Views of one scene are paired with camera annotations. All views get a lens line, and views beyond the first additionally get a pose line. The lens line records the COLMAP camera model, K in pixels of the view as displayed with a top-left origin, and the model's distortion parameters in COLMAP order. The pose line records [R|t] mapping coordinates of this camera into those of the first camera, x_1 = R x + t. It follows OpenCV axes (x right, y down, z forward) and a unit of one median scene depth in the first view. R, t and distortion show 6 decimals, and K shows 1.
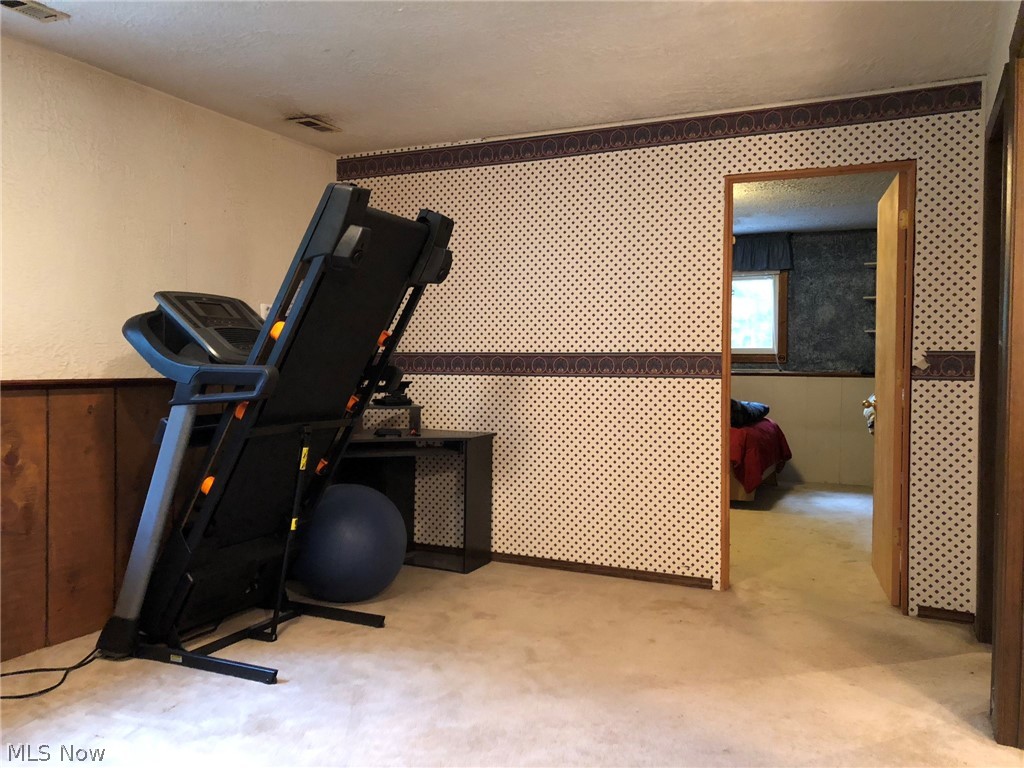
lens RADIAL K [[828.3, 0, 500.0], [0, 828.3, 383.6], [0, 0, 1]] dist [0.043500, -0.032978]
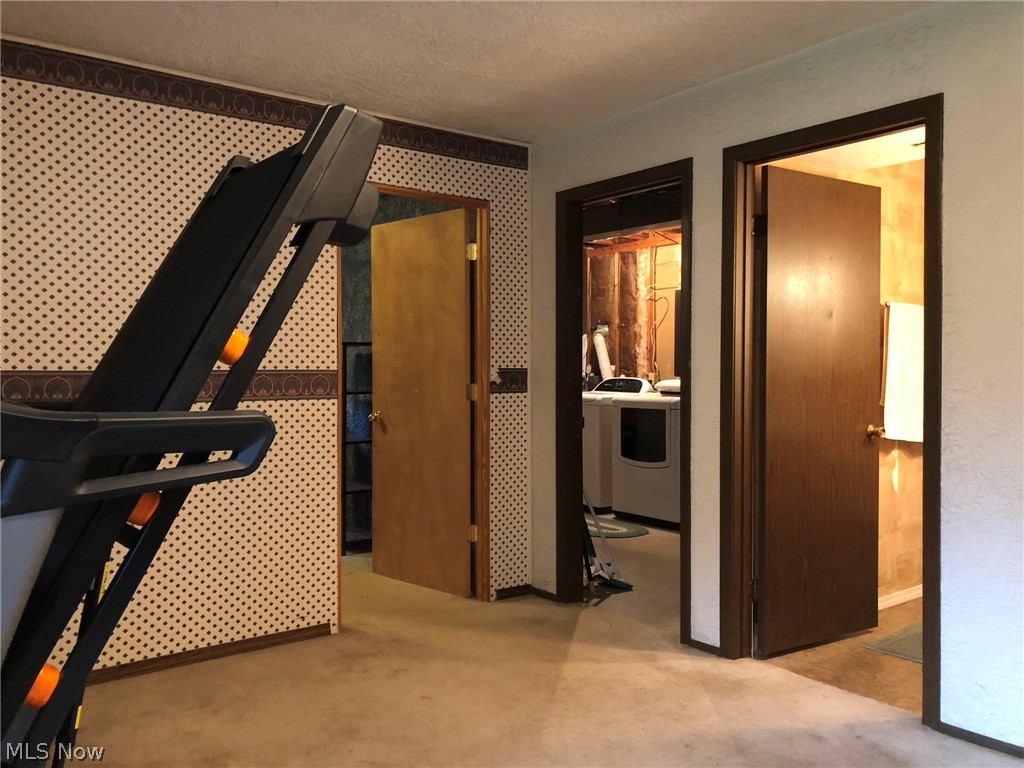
lens RADIAL K [[828.3, 0, 478.6], [0, 828.3, 382.8], [0, 0, 1]] dist [0.043500, -0.032978]
pose [[0.462772, -0.016107, 0.886331, -0.492835], [0.037042, 0.999313, -0.001181, -0.017391], [-0.885703, 0.033378, 0.463050, 0.465532]]
